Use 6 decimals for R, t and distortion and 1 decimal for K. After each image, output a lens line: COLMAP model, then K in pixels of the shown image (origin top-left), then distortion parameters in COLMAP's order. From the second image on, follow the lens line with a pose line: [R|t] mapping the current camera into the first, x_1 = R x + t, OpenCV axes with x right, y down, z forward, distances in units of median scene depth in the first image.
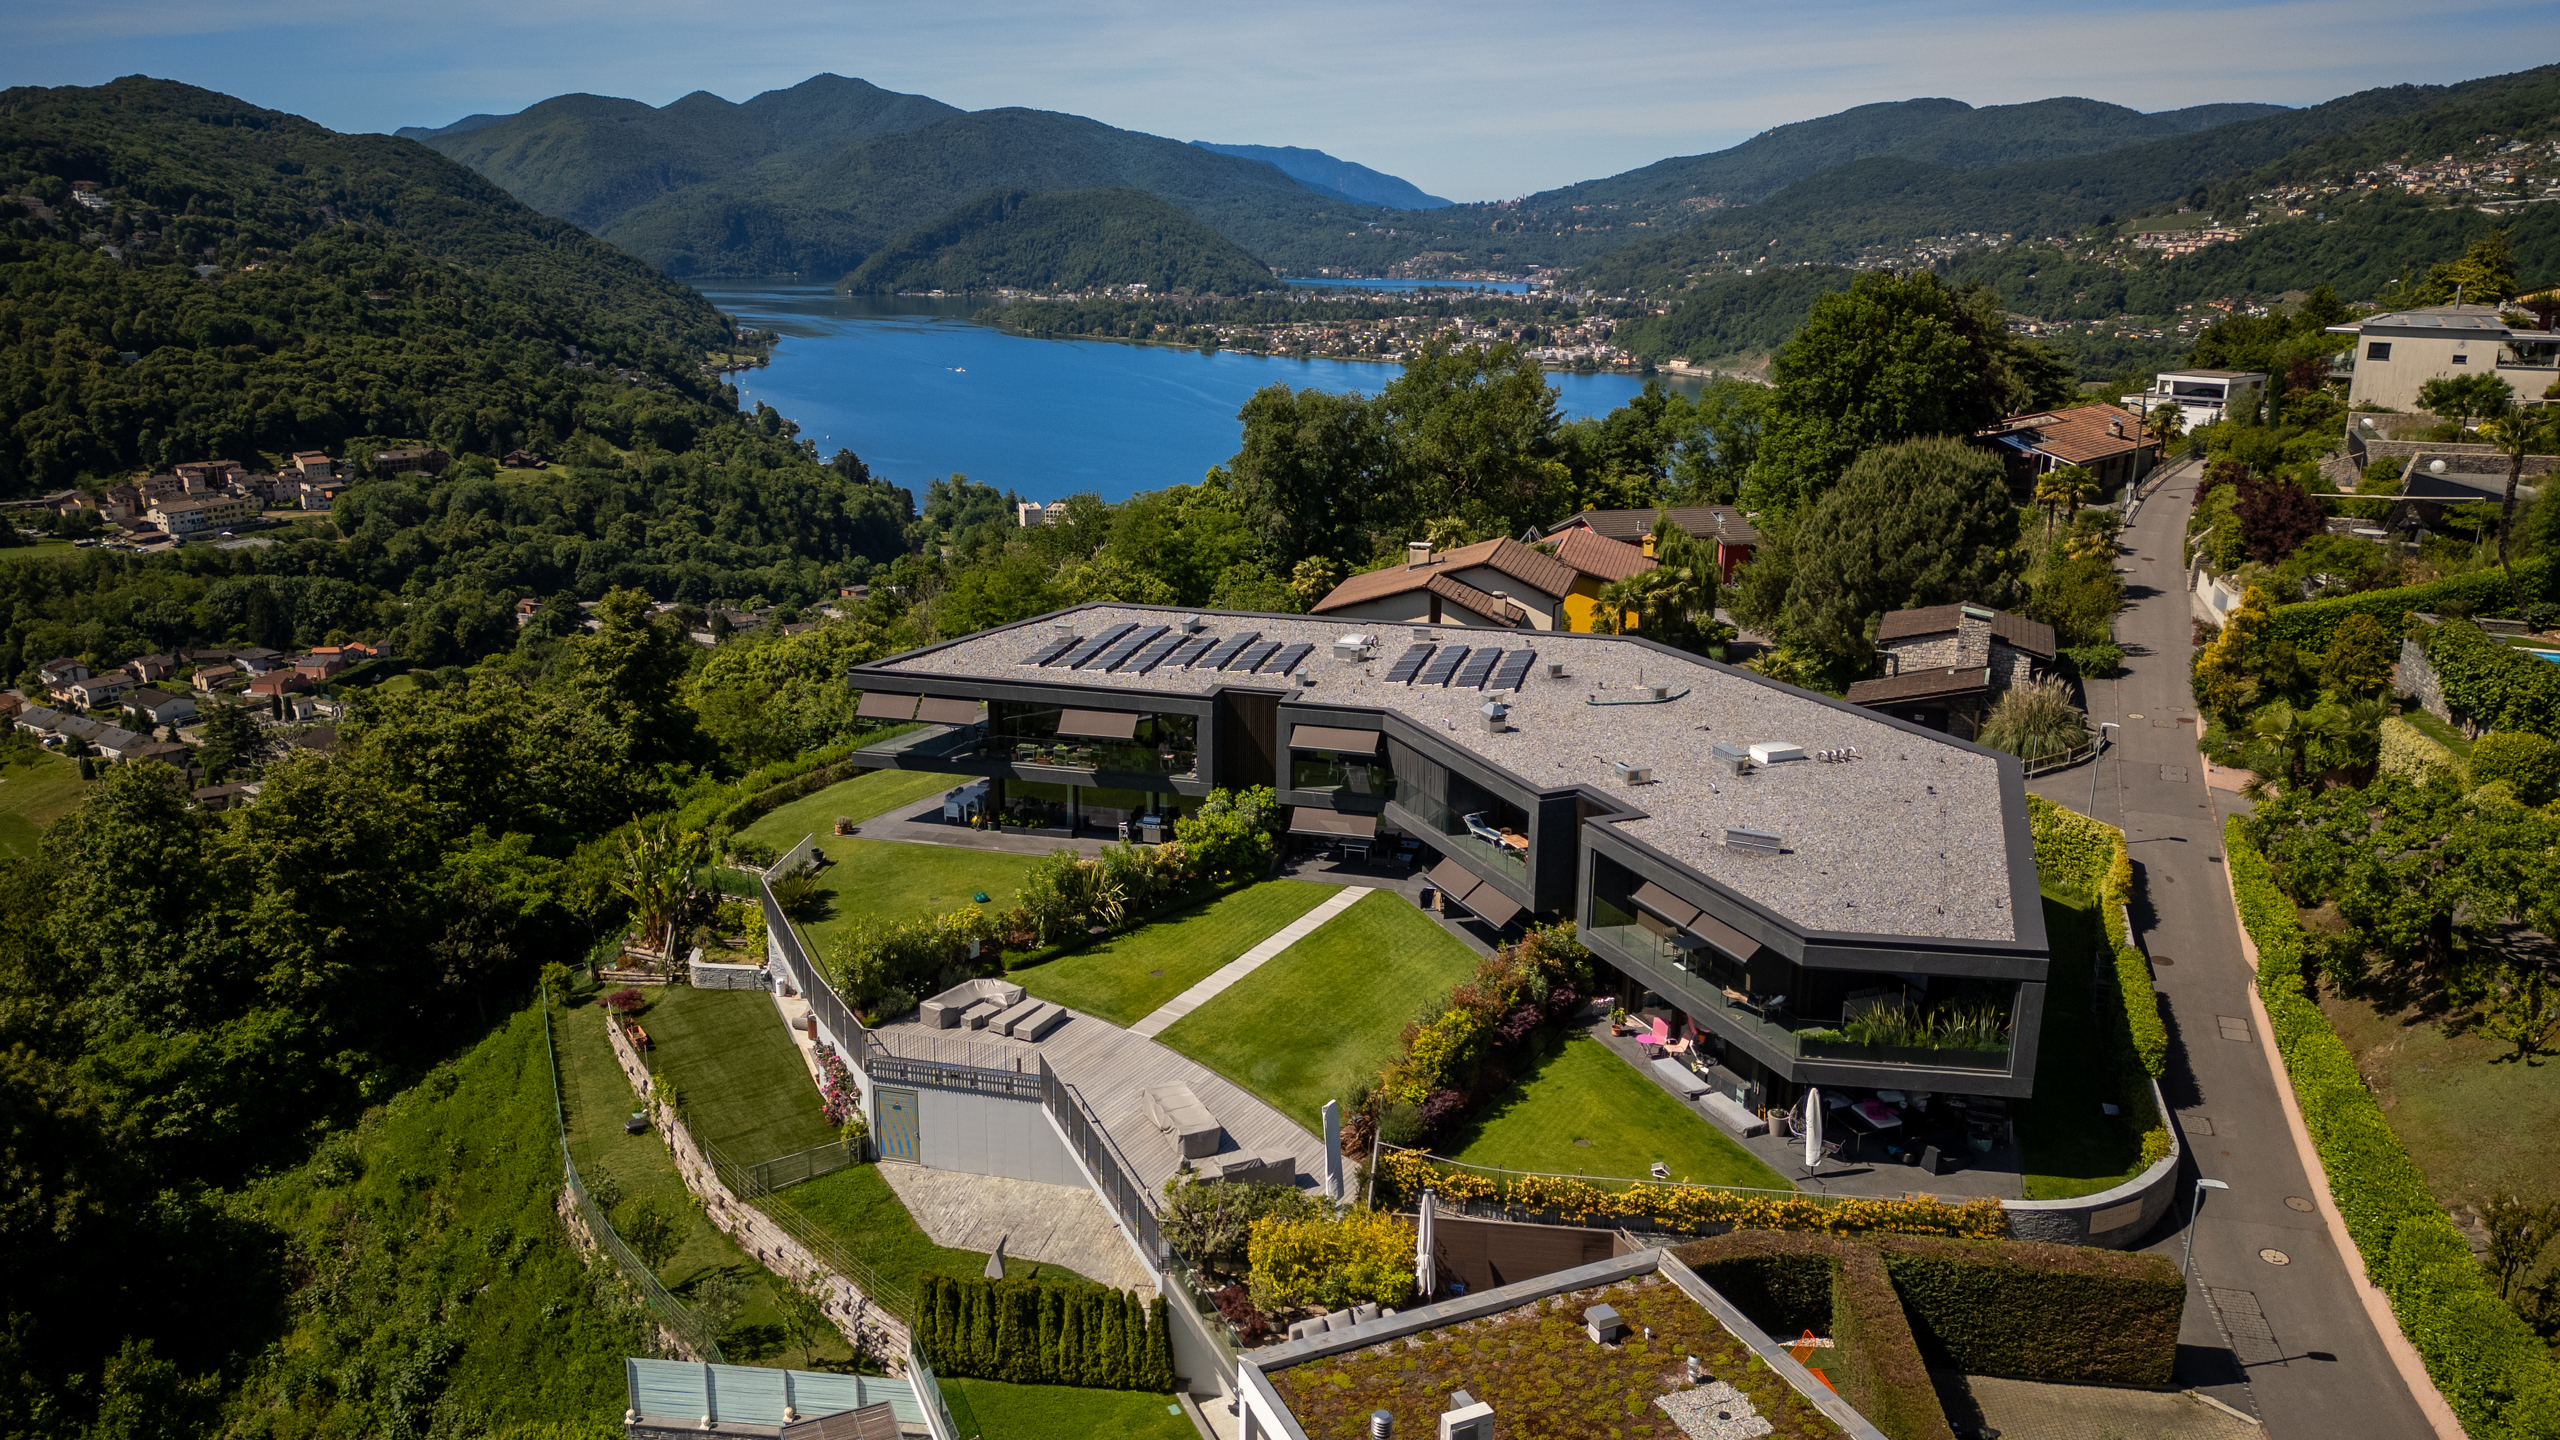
lens RADIAL K [[1780.7, 0, 1280.0], [0, 1780.7, 720.0], [0, 0, 1]] dist [0.070425, -0.075309]
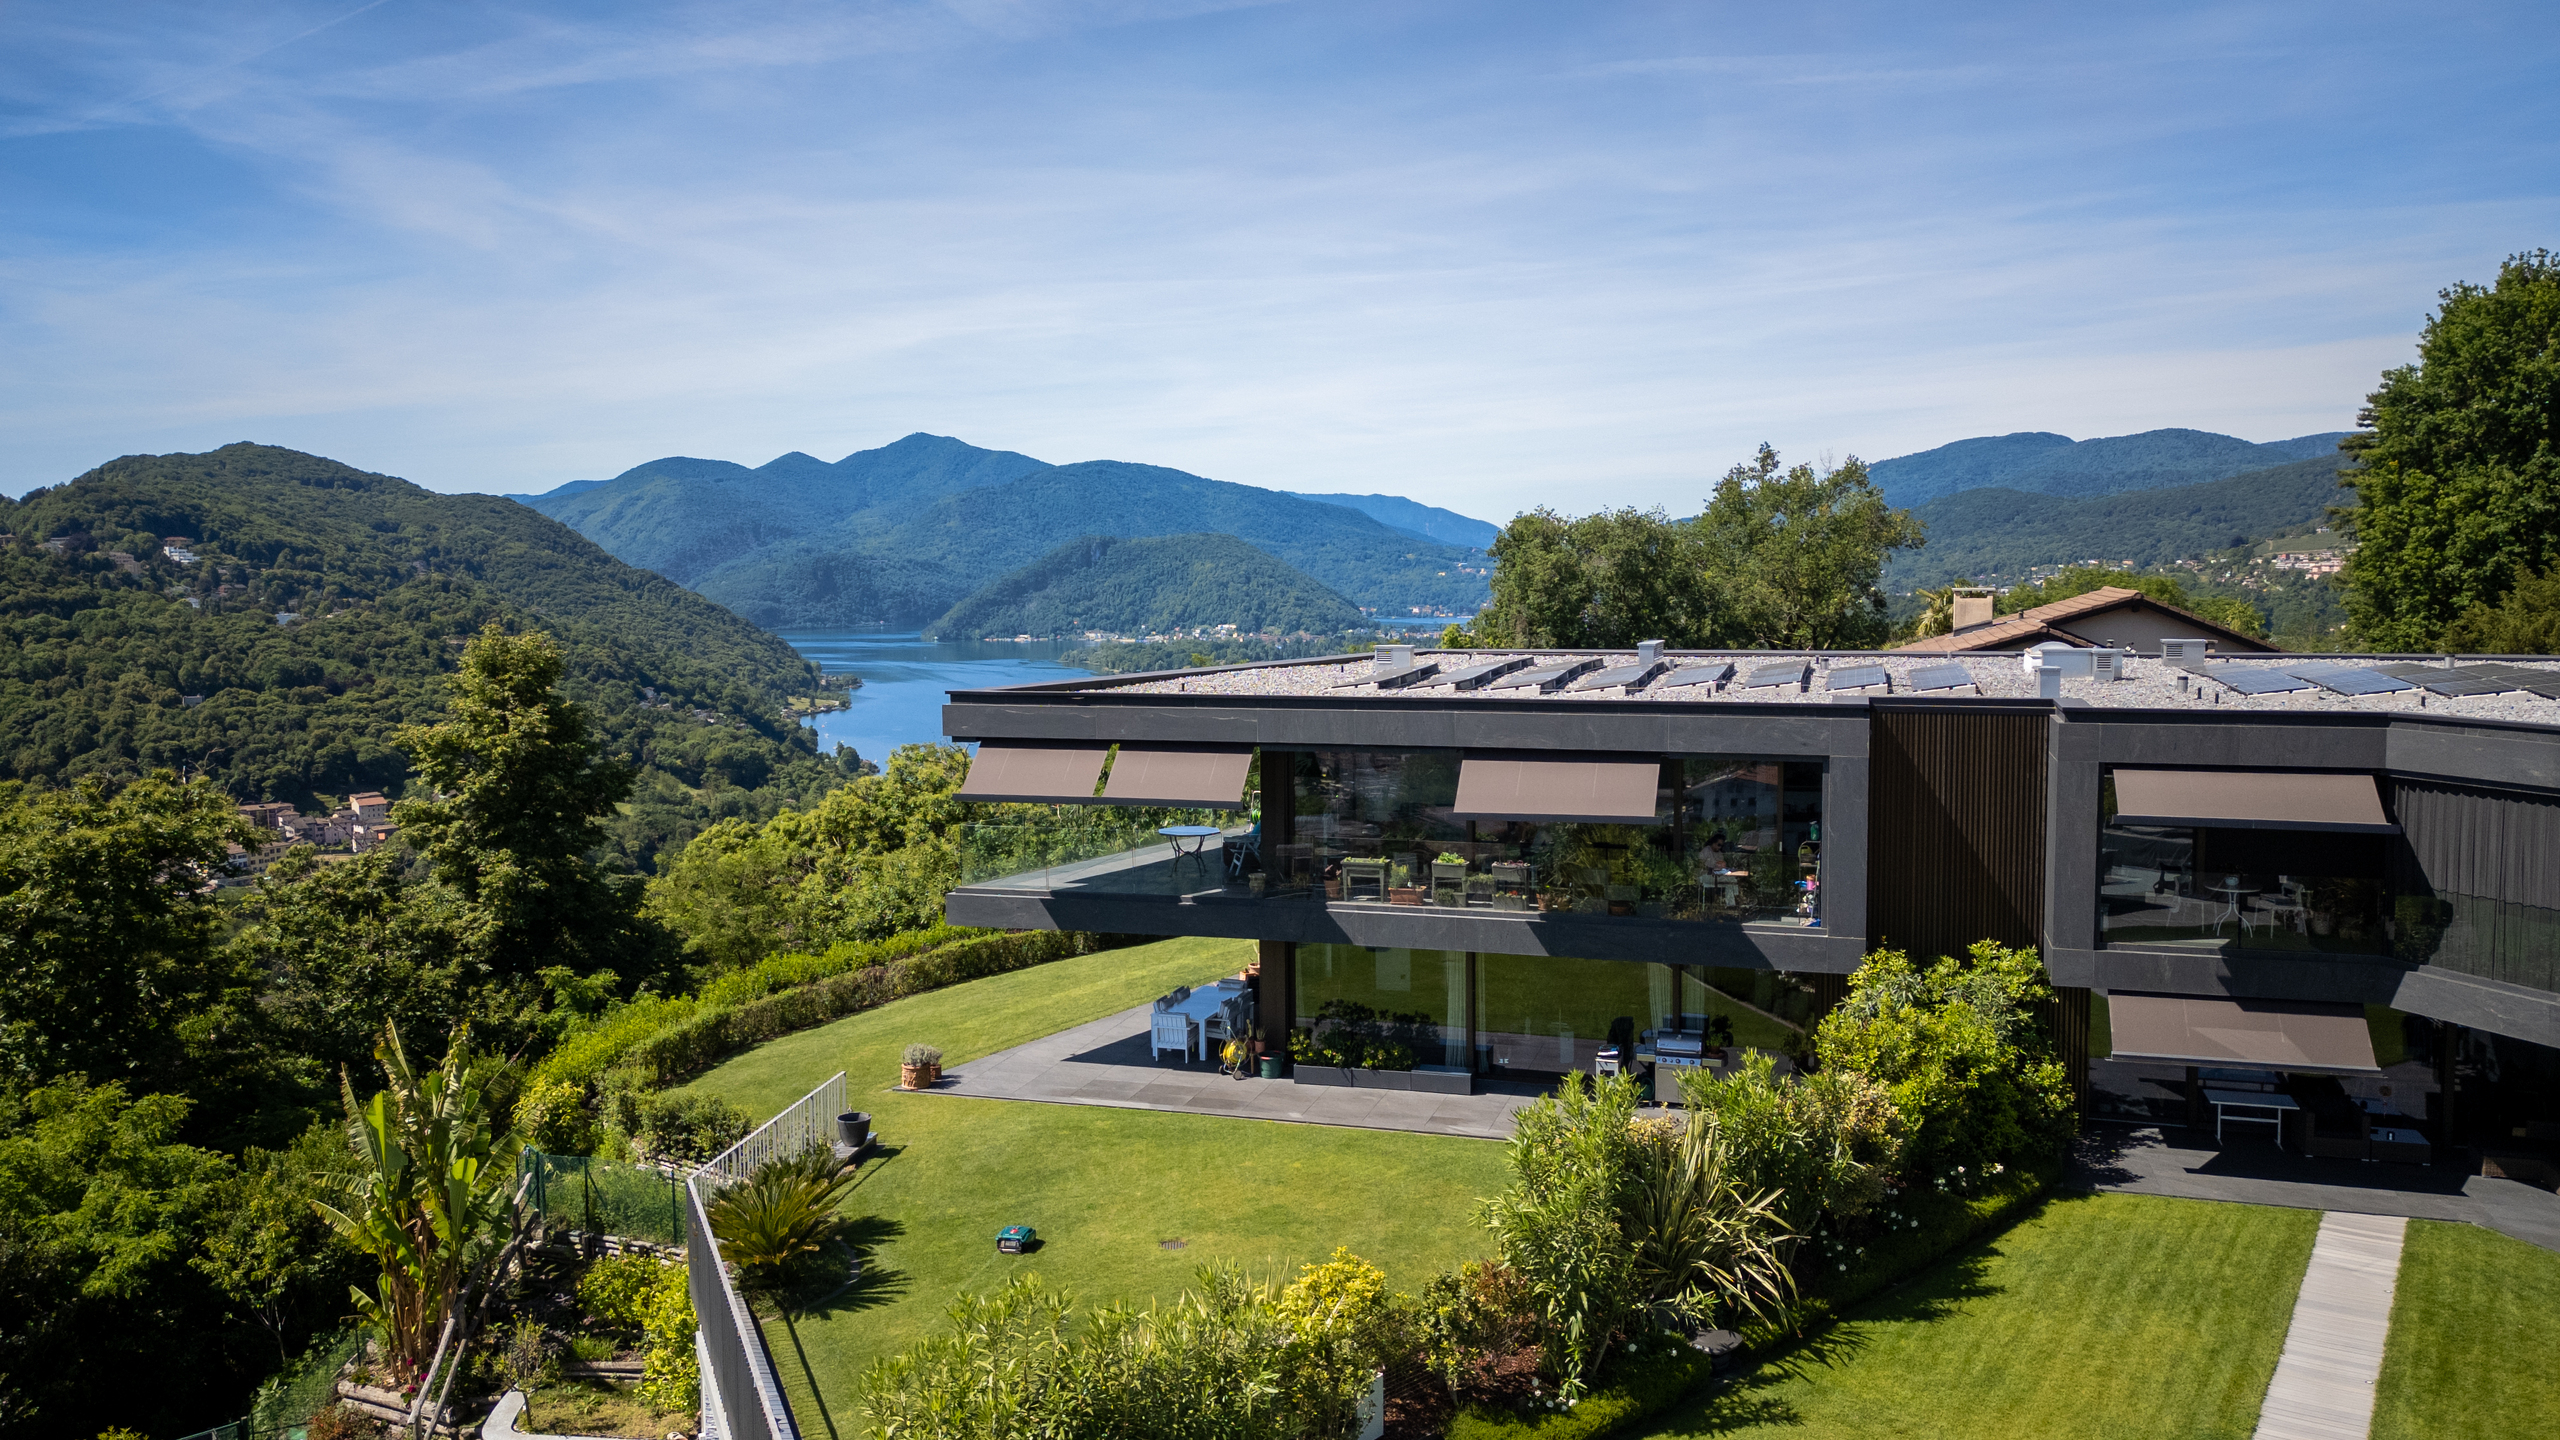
lens RADIAL K [[1878.2, 0, 1293.6], [0, 1878.2, 720.8], [0, 0, 1]] dist [0.069834, -0.072224]
pose [[0.999007, -0.014825, -0.042007, -0.087492], [0.006734, 0.982421, -0.186558, 0.039547], [0.044034, 0.186090, 0.981545, 0.353721]]
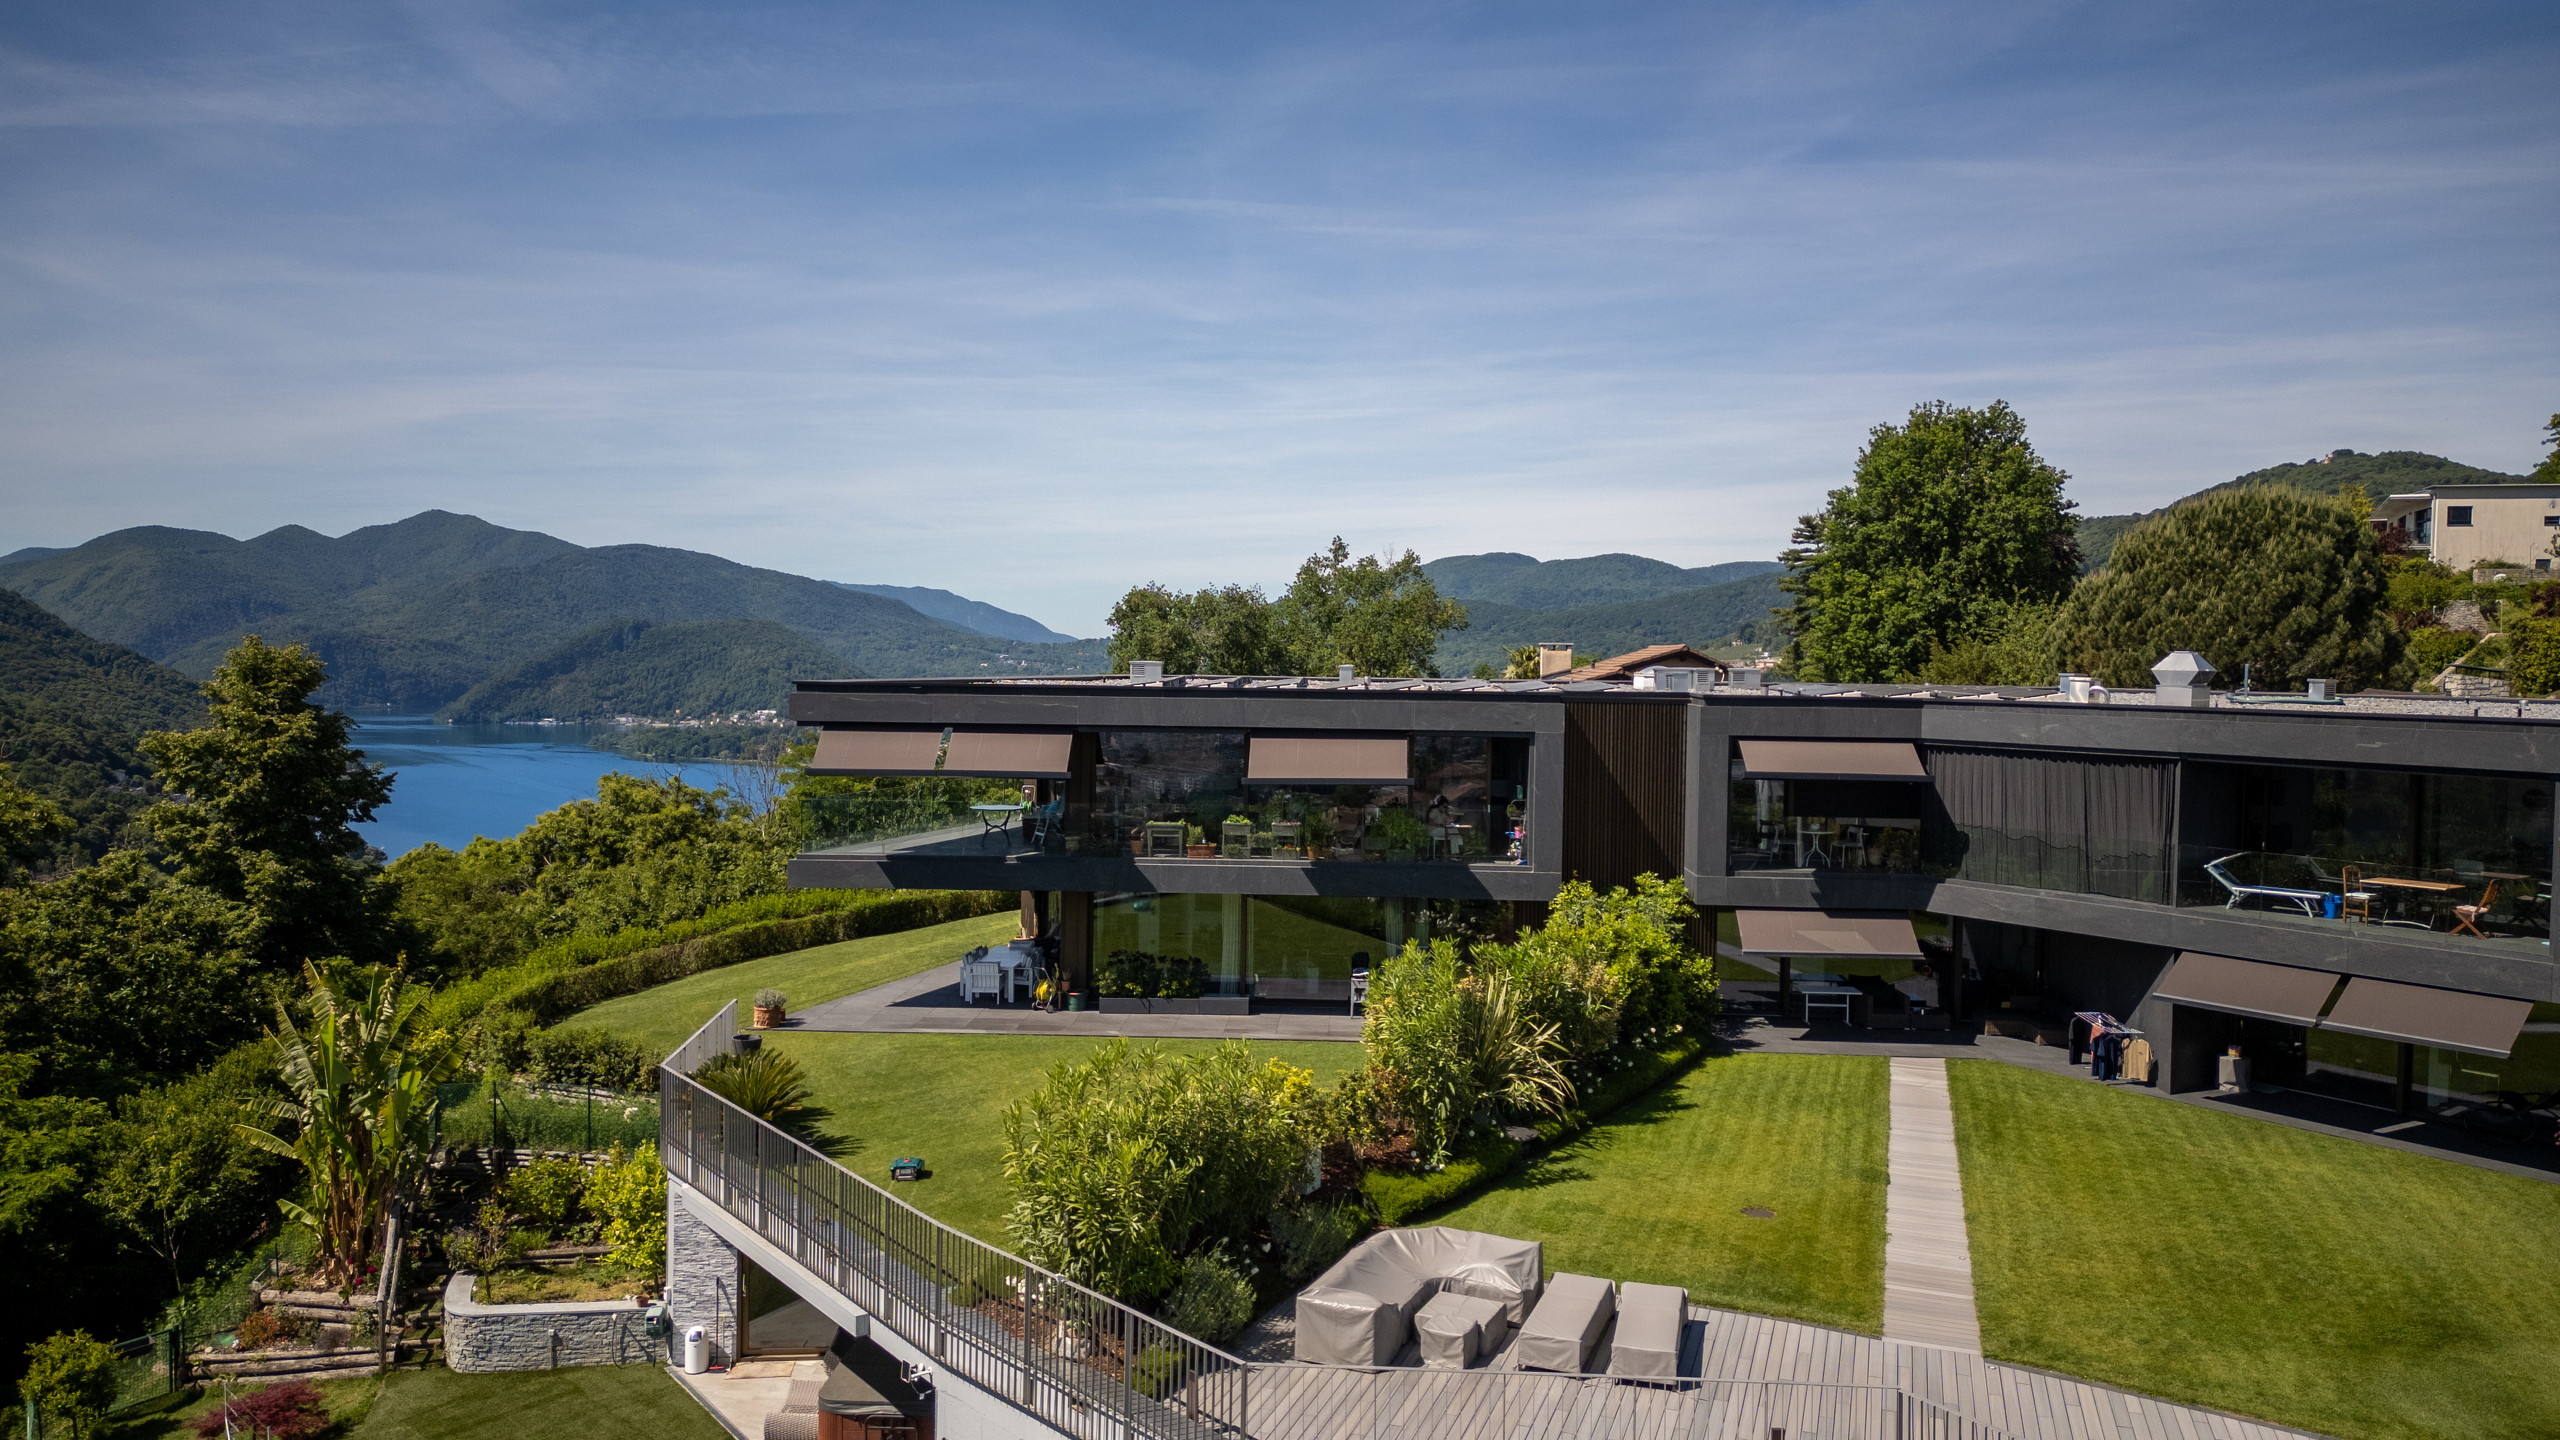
lens RADIAL K [[1780.7, 0, 1280.0], [0, 1780.7, 720.0], [0, 0, 1]] dist [0.070425, -0.075309]
pose [[0.979462, -0.005464, 0.201553, -0.131726], [0.051979, 0.972686, -0.226229, 0.062769], [-0.194812, 0.232059, 0.952994, 0.319373]]
